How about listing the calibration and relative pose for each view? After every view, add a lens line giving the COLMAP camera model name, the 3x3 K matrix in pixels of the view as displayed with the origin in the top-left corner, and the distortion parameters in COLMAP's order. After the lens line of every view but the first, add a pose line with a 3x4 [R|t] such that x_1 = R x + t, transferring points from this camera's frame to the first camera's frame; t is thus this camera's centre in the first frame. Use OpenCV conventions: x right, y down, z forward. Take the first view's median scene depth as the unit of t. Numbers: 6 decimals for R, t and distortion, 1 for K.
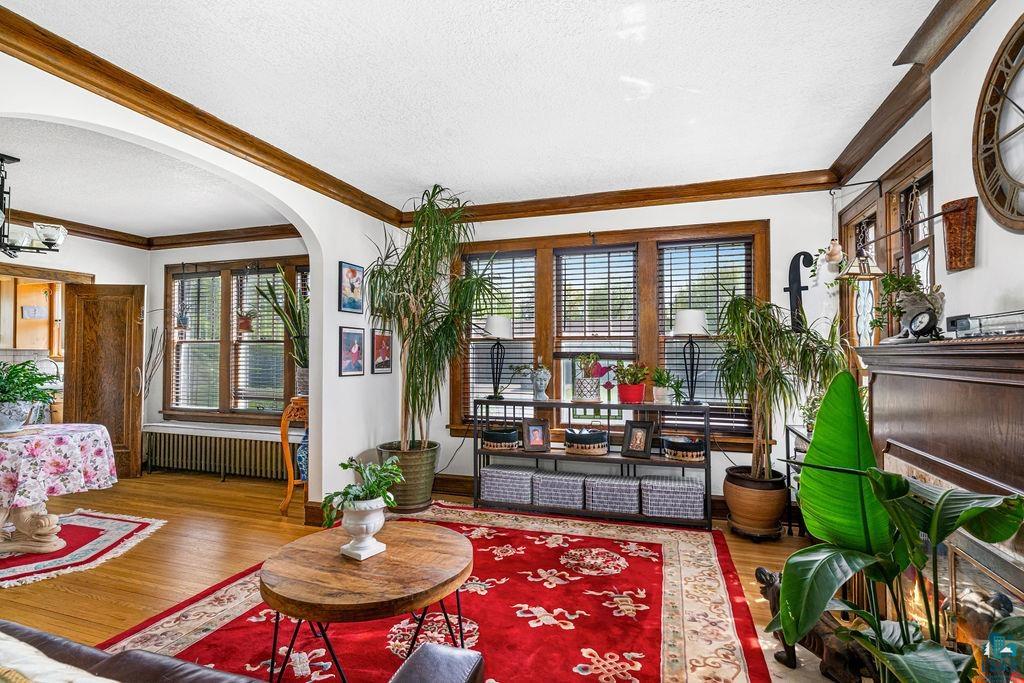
lens RADIAL K [[505.1, 0, 510.2], [0, 505.1, 343.3], [0, 0, 1]] dist [0.003114, 0.001119]
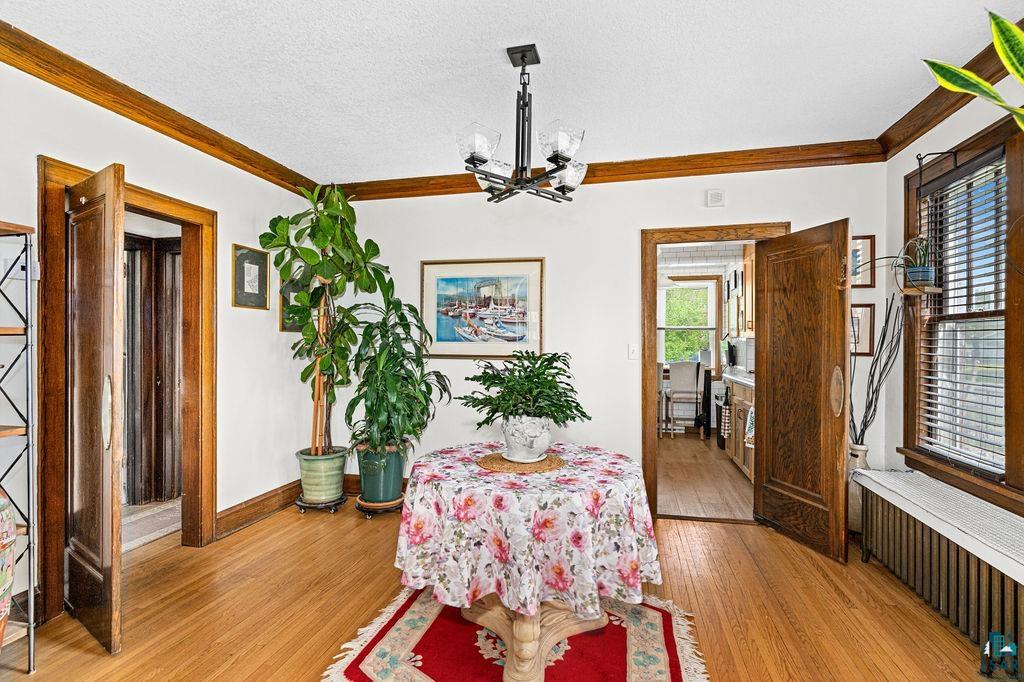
lens RADIAL K [[505.1, 0, 511.4], [0, 505.1, 342.6], [0, 0, 1]] dist [0.003114, 0.001119]
pose [[0.097439, 0.001760, -0.995240, -0.346600], [0.018931, 0.999814, 0.003622, 0.019453], [0.995061, -0.019193, 0.097387, 0.960124]]
